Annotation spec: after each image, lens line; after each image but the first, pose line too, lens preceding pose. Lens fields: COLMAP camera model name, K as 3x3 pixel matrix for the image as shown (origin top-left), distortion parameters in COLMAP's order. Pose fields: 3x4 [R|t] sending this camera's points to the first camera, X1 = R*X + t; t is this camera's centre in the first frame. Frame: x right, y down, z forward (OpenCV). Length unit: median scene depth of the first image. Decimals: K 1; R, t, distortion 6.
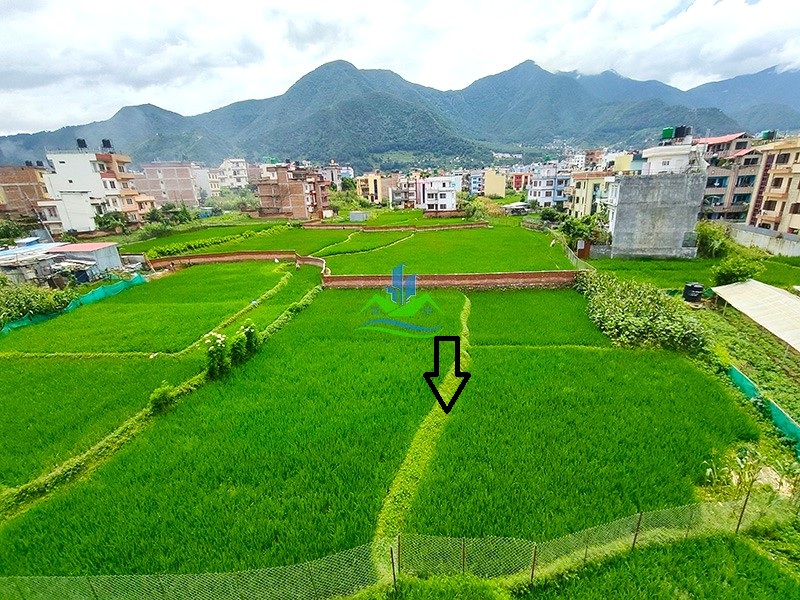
lens RADIAL K [[378.0, 0, 404.7], [0, 378.0, 307.0], [0, 0, 1]] dist [0.007748, -0.000220]
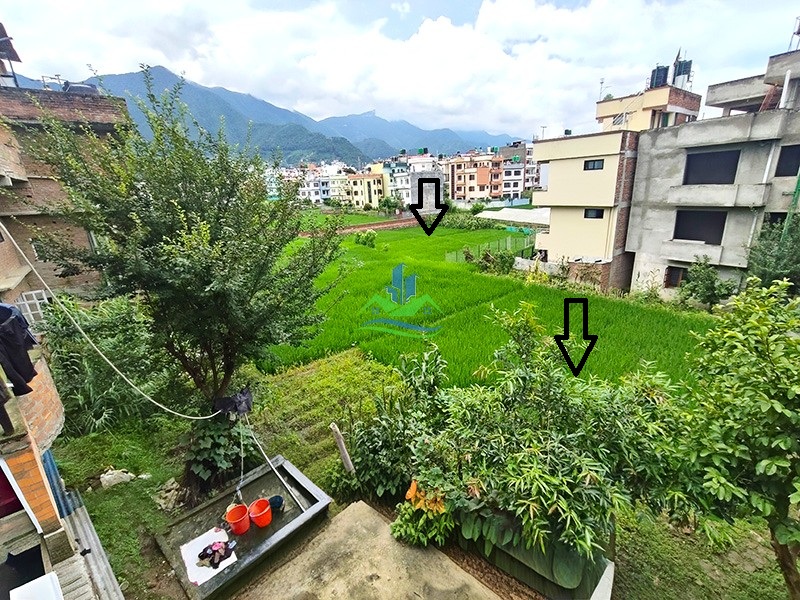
lens RADIAL K [[378.0, 0, 407.9], [0, 378.0, 304.1], [0, 0, 1]] dist [0.007748, -0.000220]
pose [[0.700528, -0.212932, 0.681117, -0.573505], [0.242498, 0.968680, 0.053421, 0.121944], [-0.671160, 0.127747, 0.730223, -0.178443]]
